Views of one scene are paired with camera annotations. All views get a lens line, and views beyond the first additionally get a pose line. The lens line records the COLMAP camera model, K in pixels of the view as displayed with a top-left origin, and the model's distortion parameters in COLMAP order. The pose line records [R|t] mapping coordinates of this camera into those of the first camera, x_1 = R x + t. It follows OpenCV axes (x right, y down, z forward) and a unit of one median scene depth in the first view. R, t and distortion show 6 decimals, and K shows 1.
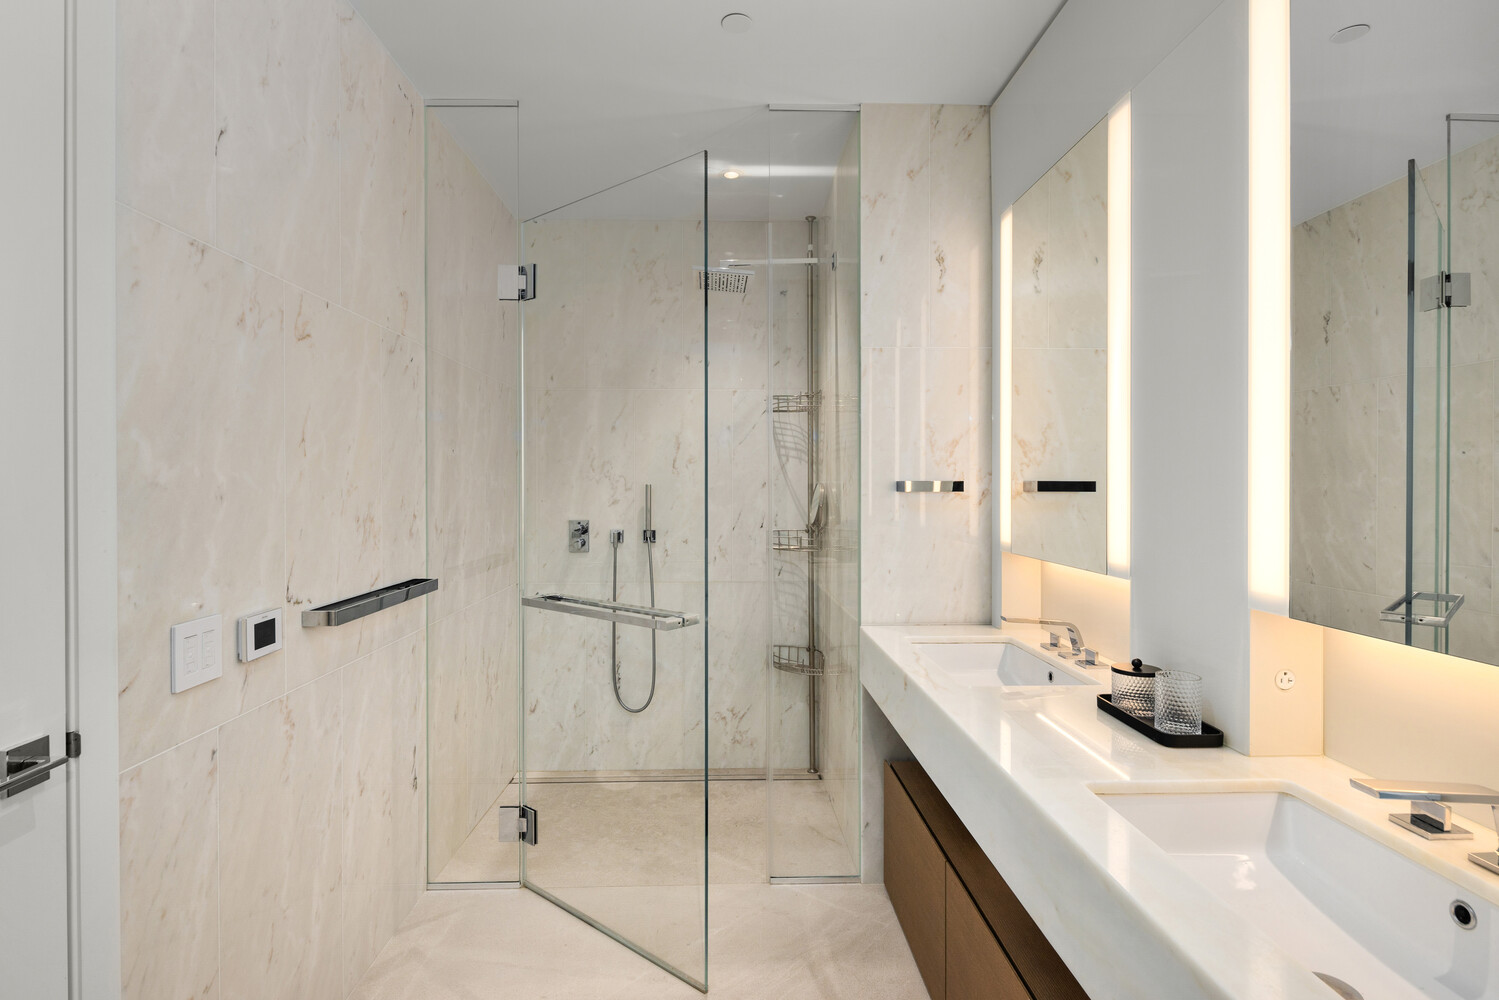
lens RADIAL K [[734.0, 0, 745.1], [0, 734.0, 479.9], [0, 0, 1]] dist [0.000506, -0.000033]
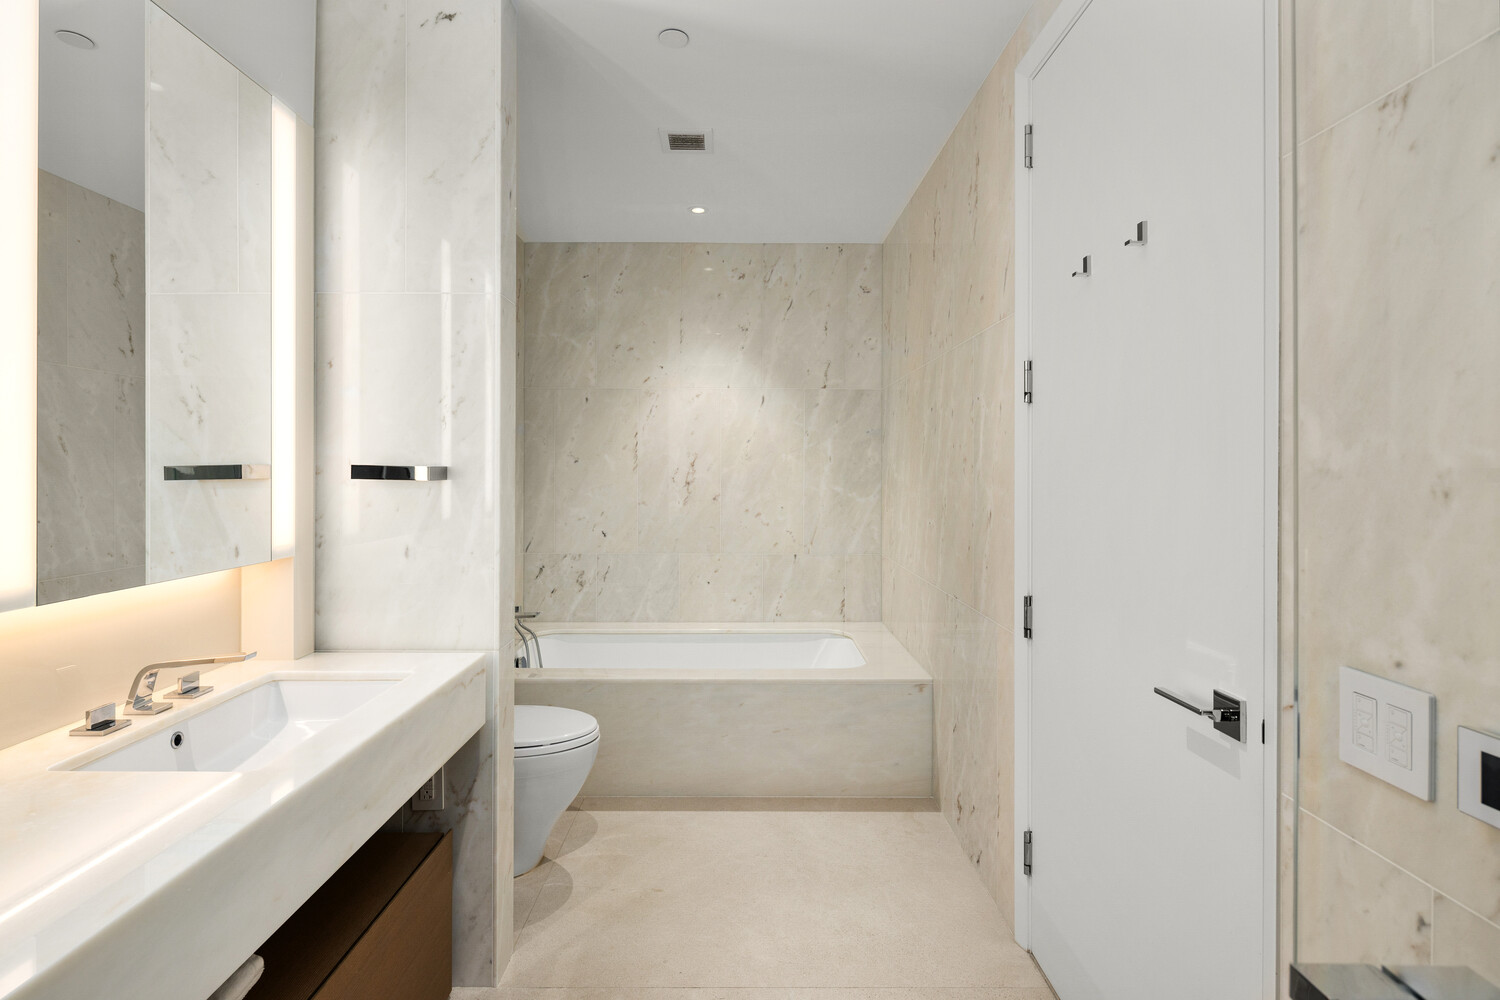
lens RADIAL K [[734.5, 0, 745.6], [0, 734.5, 479.8], [0, 0, 1]] dist [0.000506, -0.000033]
pose [[-0.999462, -0.001162, 0.032765, -0.199558], [-0.001022, 0.999990, 0.004305, 0.011321], [-0.032770, 0.004270, -0.999454, 1.650892]]
